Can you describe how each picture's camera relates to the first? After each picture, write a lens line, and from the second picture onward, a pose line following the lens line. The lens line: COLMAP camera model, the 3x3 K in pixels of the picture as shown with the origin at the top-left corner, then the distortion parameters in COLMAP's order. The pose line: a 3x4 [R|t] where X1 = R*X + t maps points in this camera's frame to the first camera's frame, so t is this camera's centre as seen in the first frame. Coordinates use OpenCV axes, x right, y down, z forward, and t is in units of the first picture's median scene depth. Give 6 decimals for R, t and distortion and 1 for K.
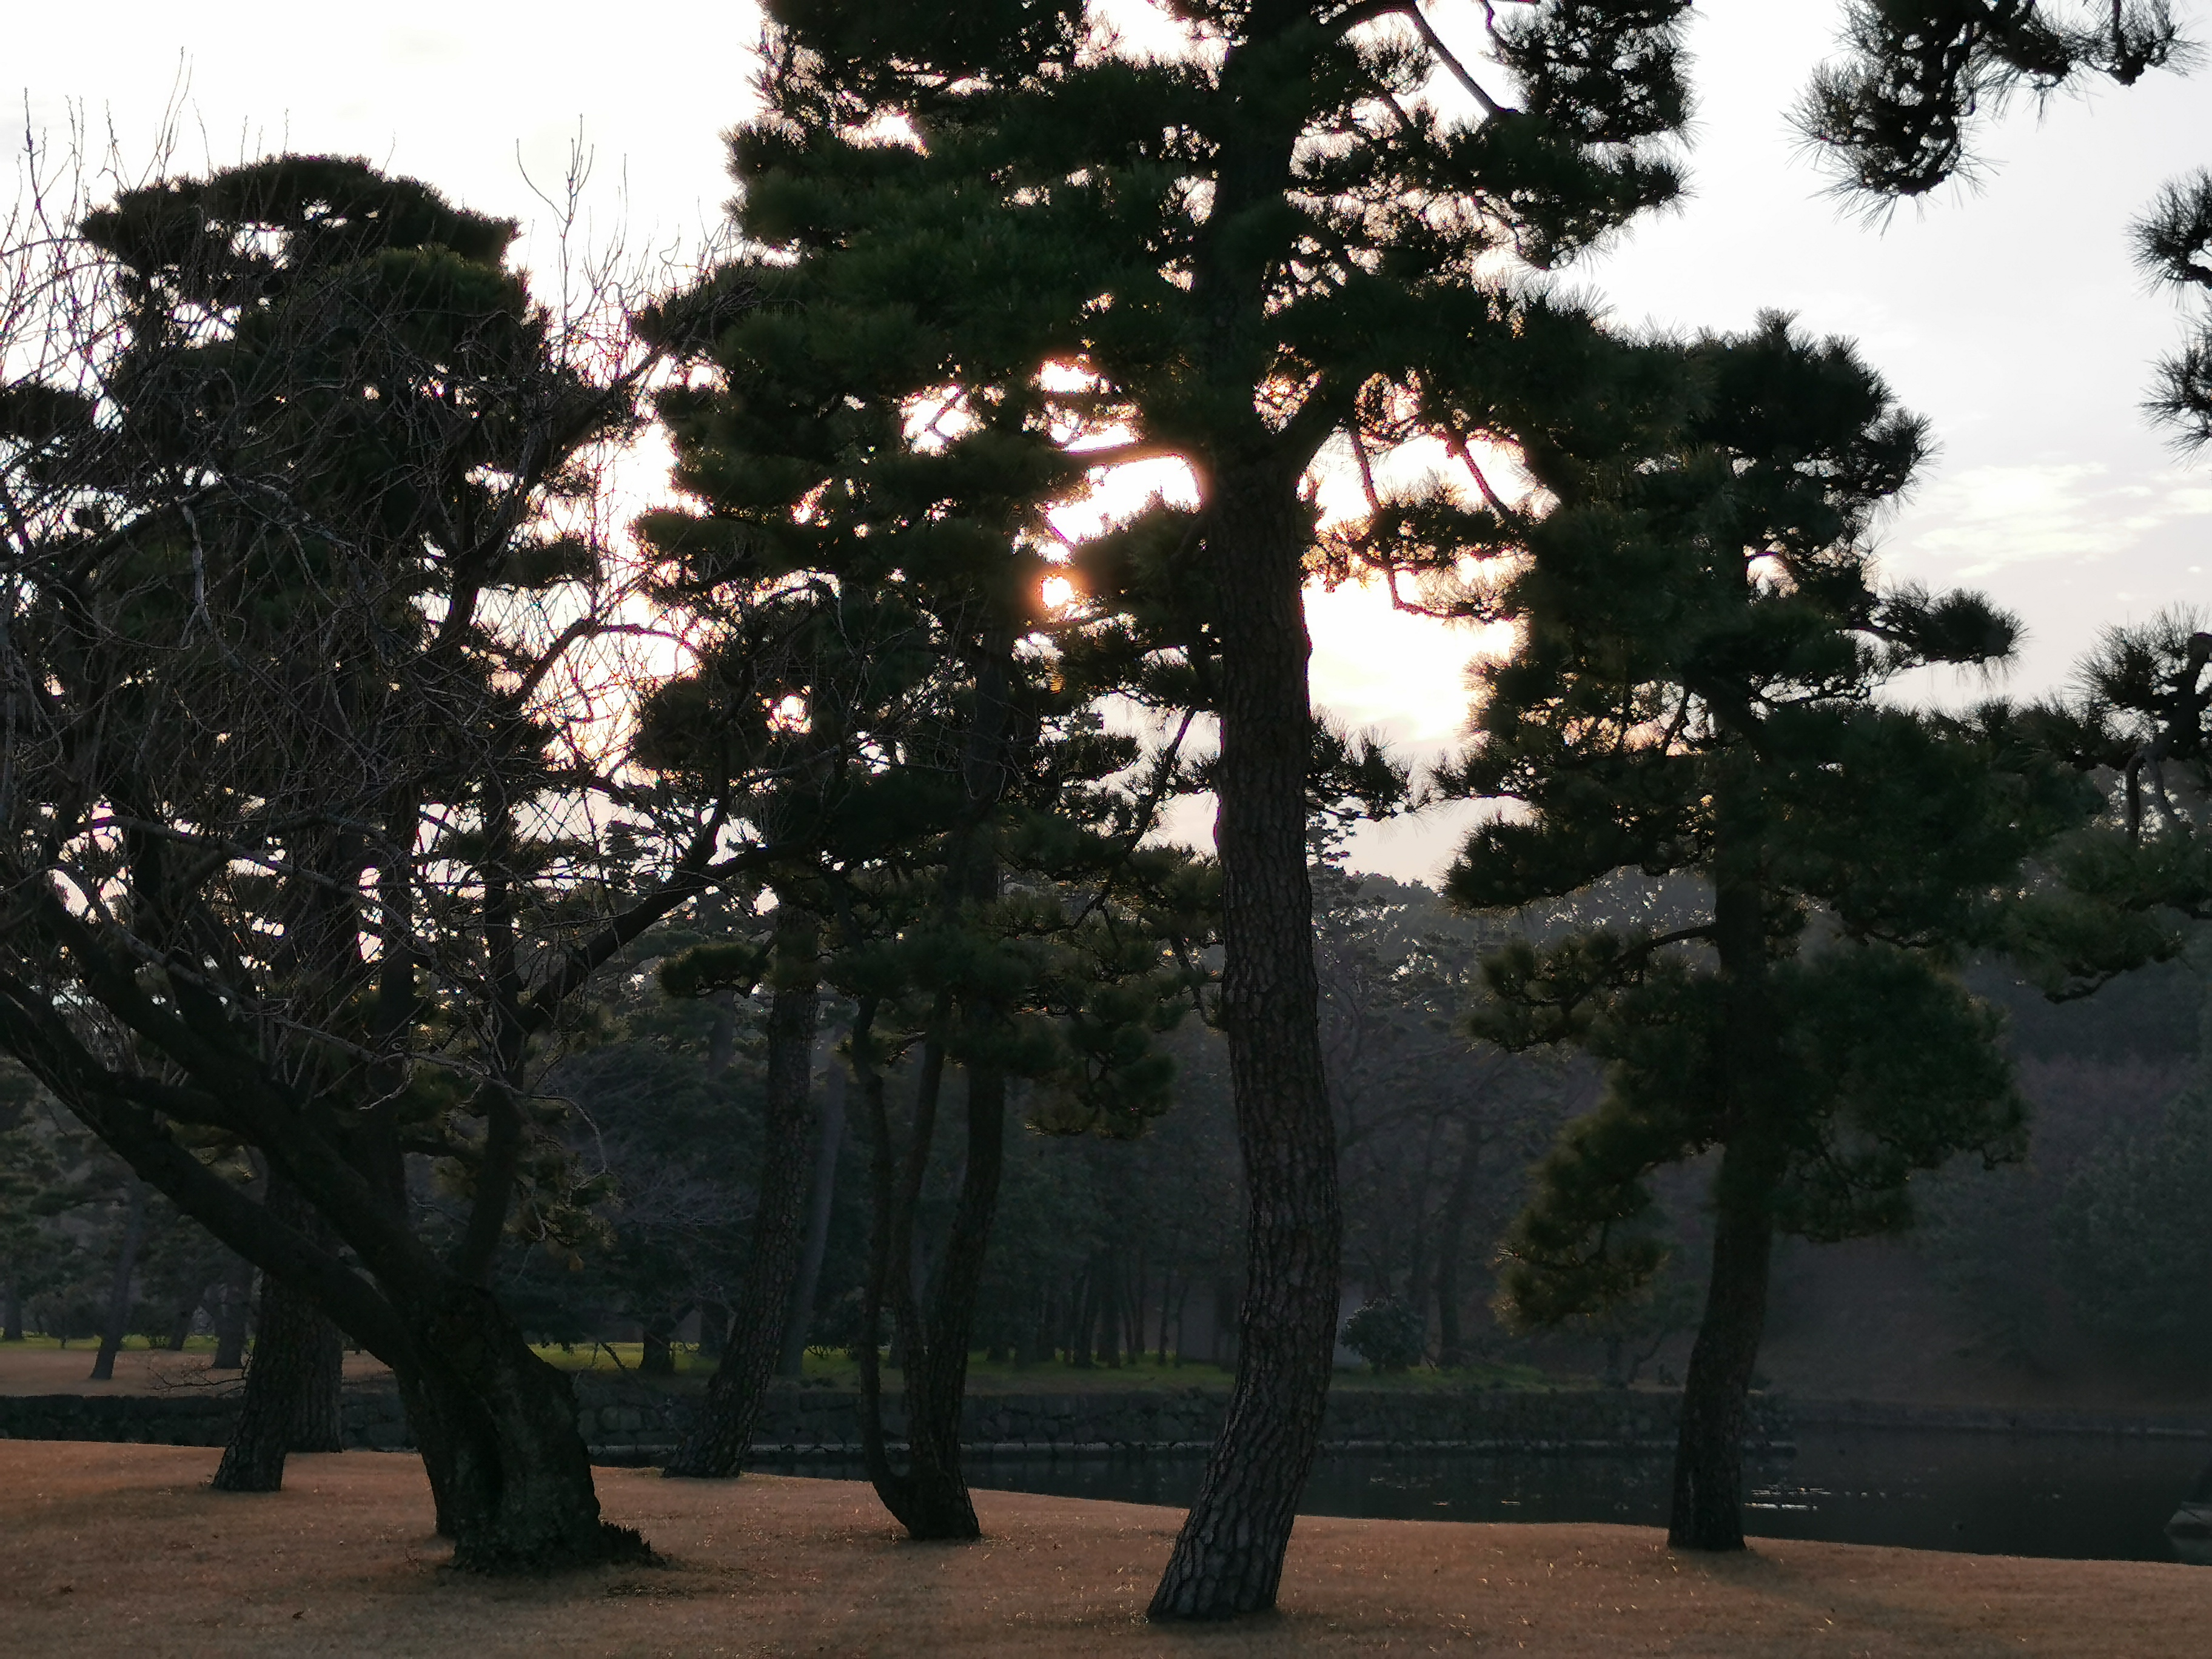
lens RADIAL K [[3638.9, 0, 1106.0], [0, 3638.9, 829.5], [0, 0, 1]] dist [0.039123, -0.122542]
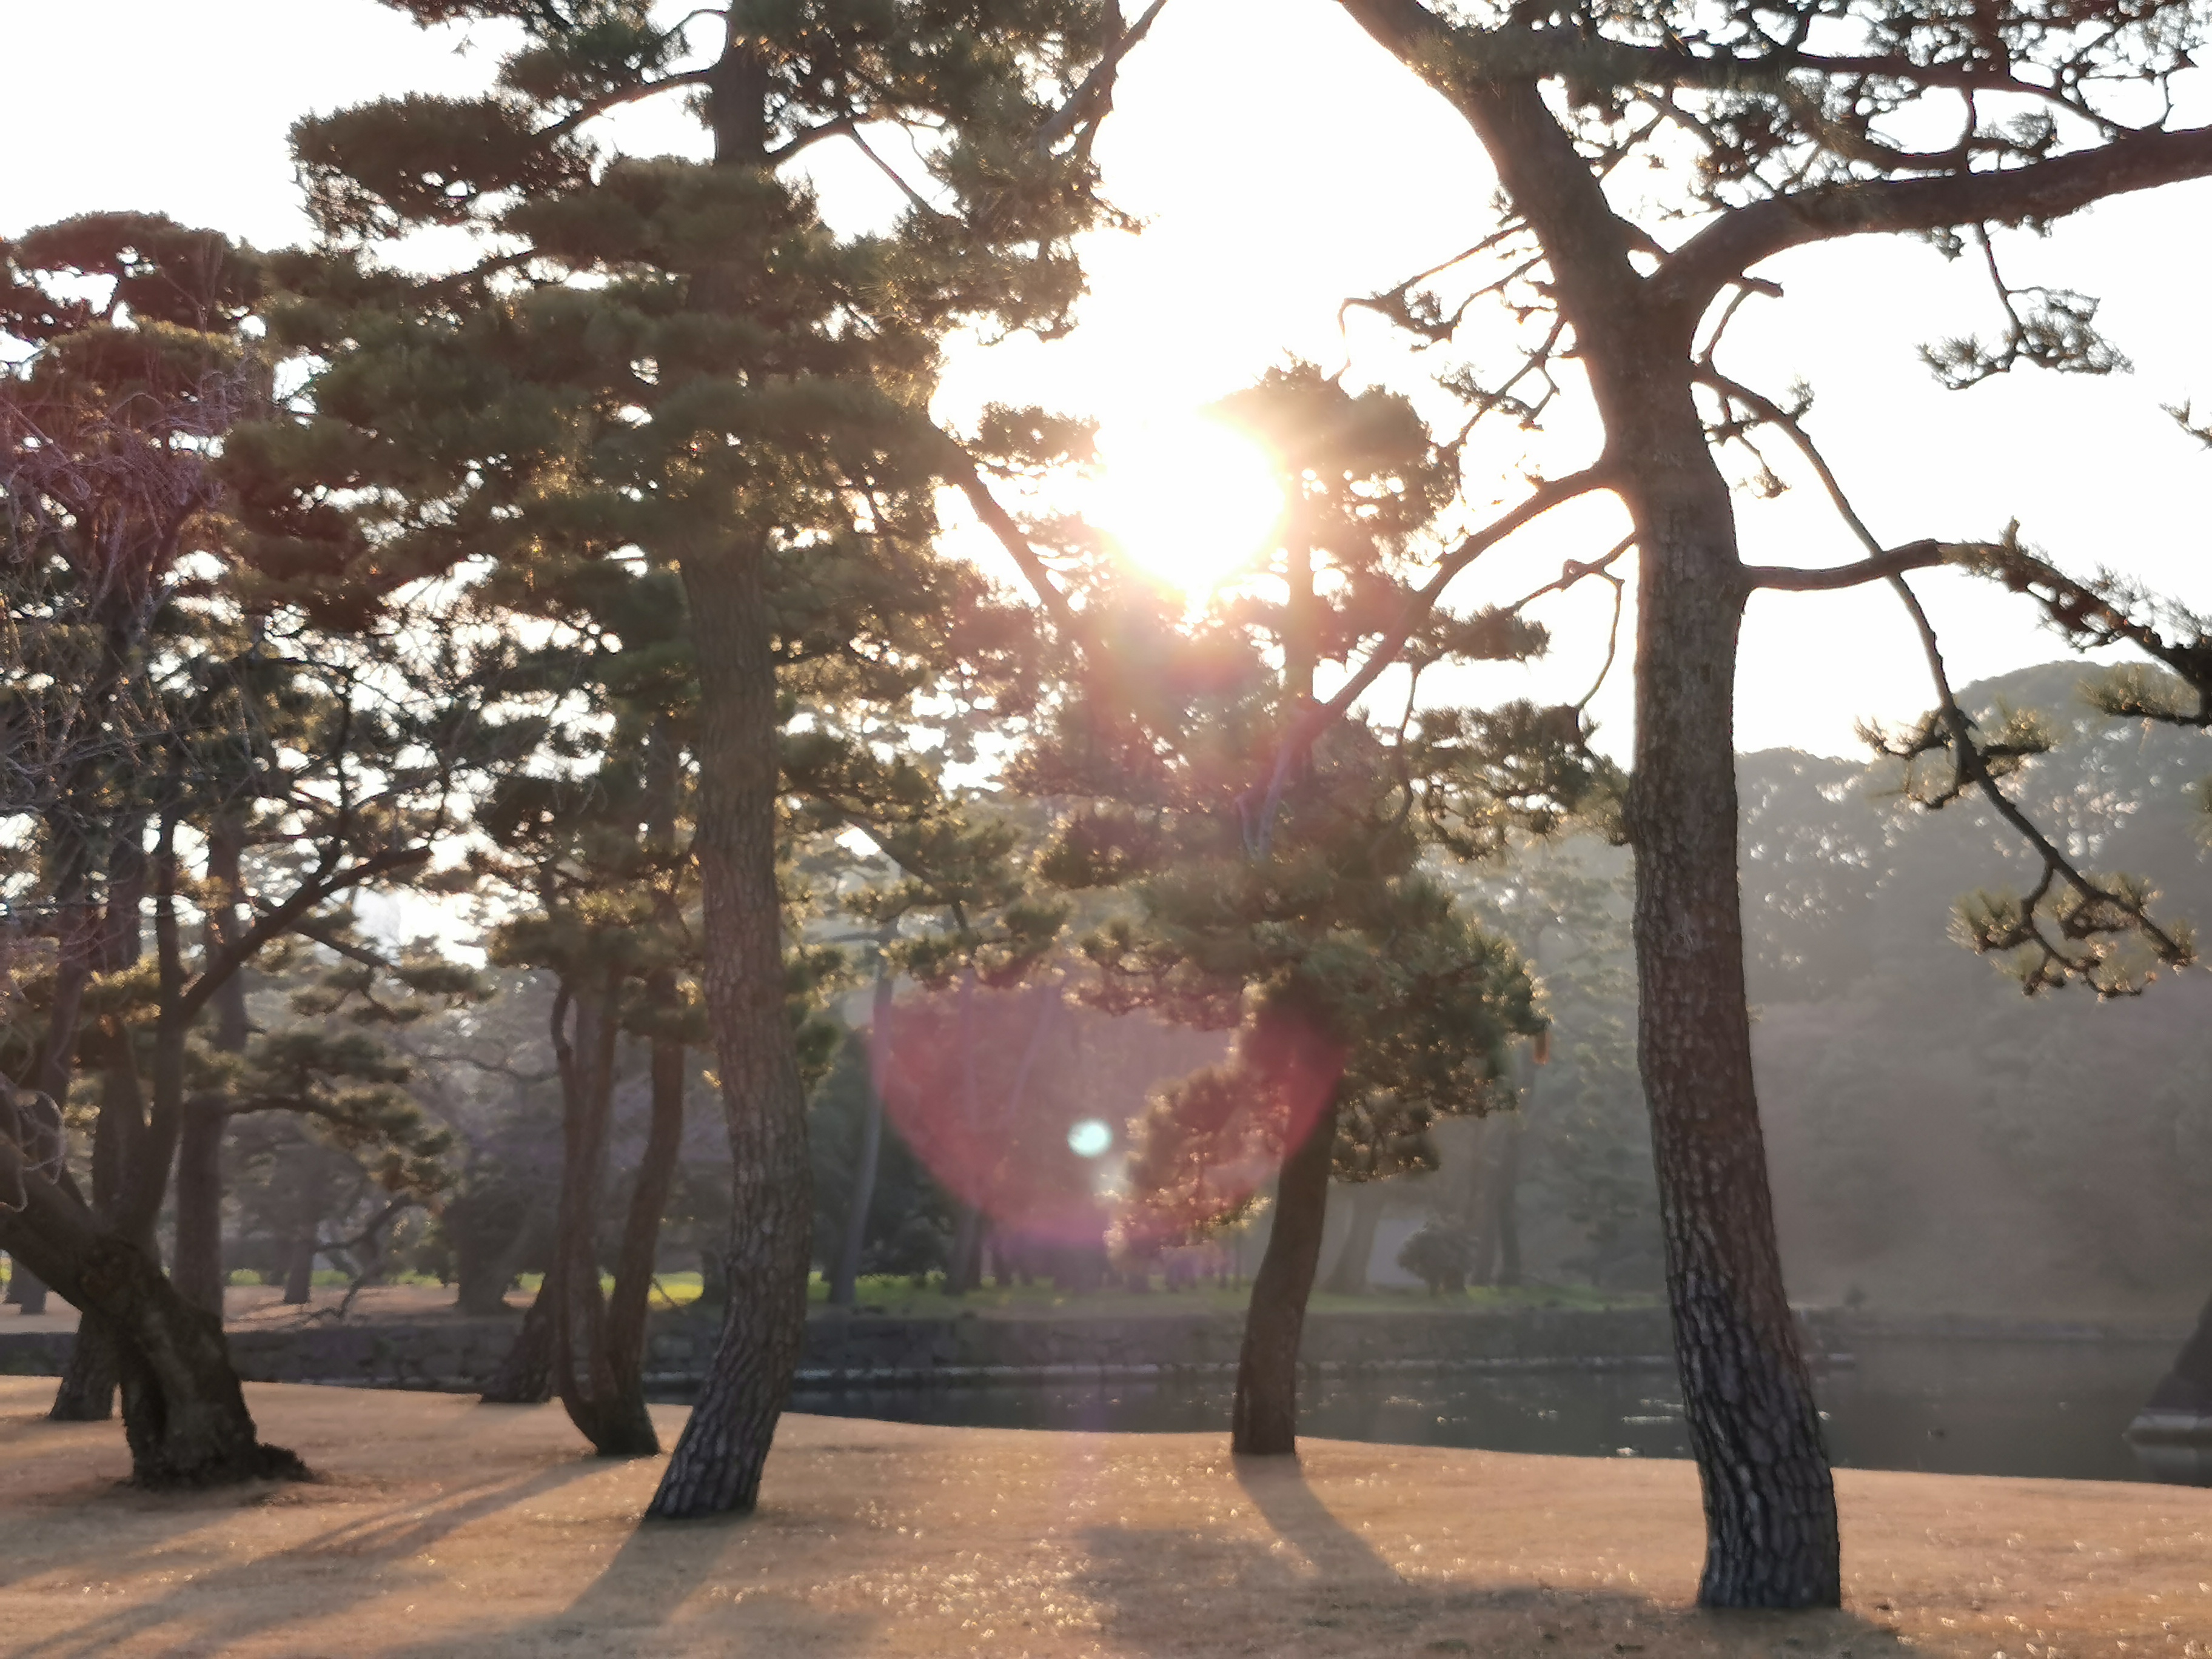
lens RADIAL K [[3638.9, 0, 1106.0], [0, 3638.9, 829.5], [0, 0, 1]] dist [0.039123, -0.122542]
pose [[0.999127, -0.017994, -0.037692, 0.118125], [0.018772, 0.999616, 0.020383, -0.015005], [0.037310, -0.021073, 0.999082, -0.092843]]
